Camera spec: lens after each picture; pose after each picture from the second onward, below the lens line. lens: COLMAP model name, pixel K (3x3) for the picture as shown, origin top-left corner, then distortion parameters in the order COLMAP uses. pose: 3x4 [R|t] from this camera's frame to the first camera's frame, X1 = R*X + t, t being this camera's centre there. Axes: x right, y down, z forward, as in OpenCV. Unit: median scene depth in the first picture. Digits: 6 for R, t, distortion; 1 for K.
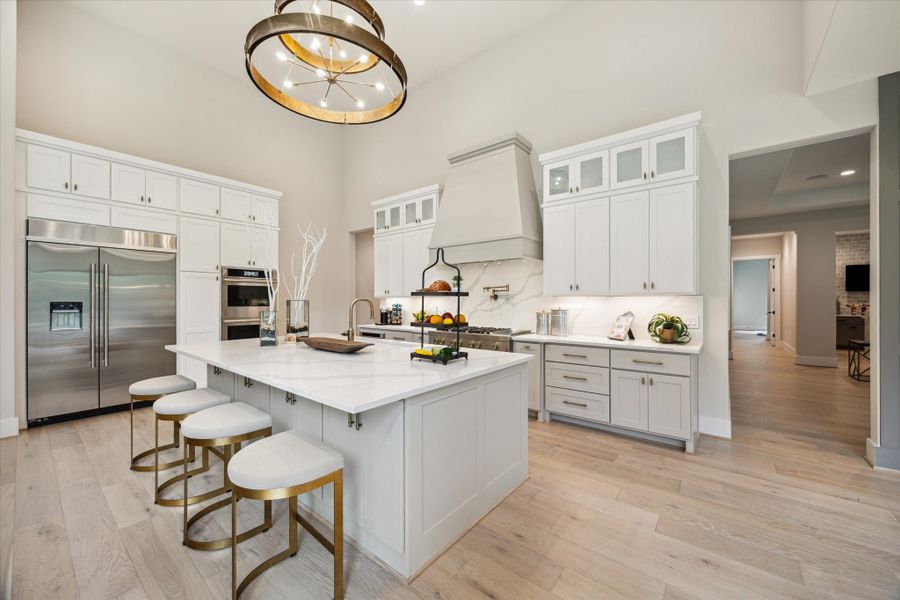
lens RADIAL K [[344.0, 0, 453.8], [0, 344.0, 297.6], [0, 0, 1]] dist [-0.000451, 0.000007]
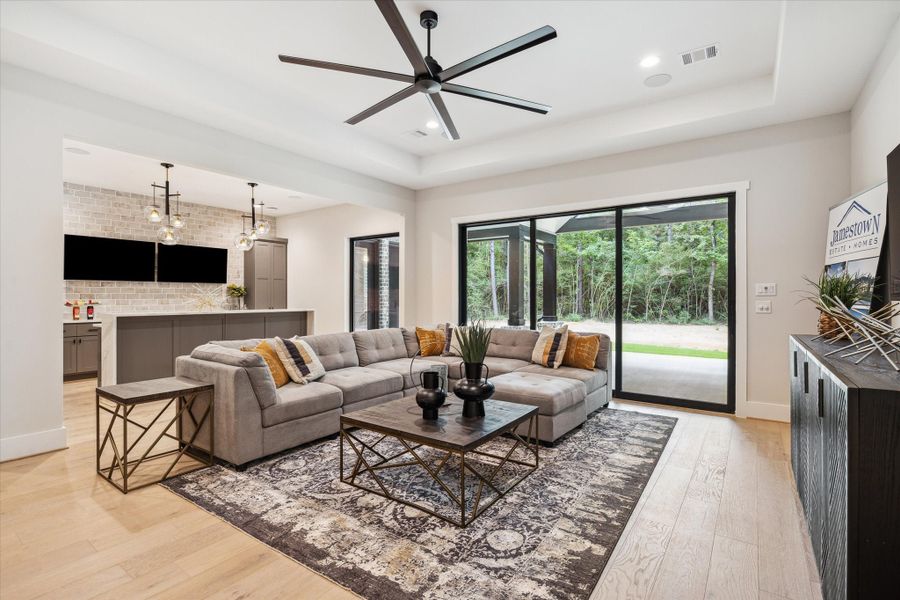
lens RADIAL K [[423.9, 0, 450.0], [0, 423.9, 300.0], [0, 0, 1]] dist [-0.000965, -0.000118]
pose [[-0.049217, -0.005983, 0.998770, 0.414931], [-0.006733, 0.999961, 0.005658, 0.008721], [-0.998765, -0.006447, -0.049255, 0.402491]]
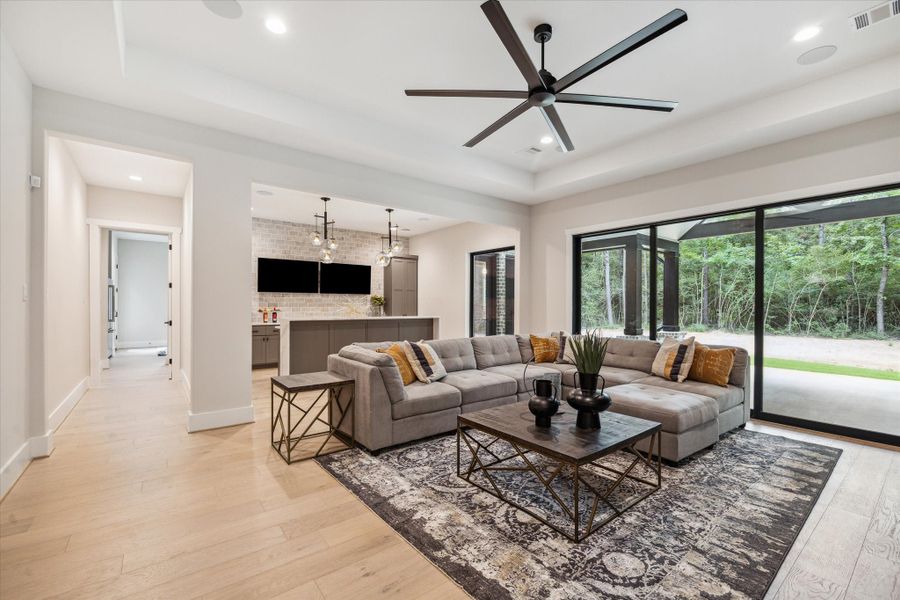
lens RADIAL K [[384.7, 0, 448.6], [0, 384.7, 307.0], [0, 0, 1]] dist [-0.002594, -0.000270]
pose [[0.239679, -0.001253, 0.970851, 0.432807], [-0.010092, 0.999942, 0.003782, 0.008547], [-0.970800, -0.010705, 0.239652, 0.401463]]
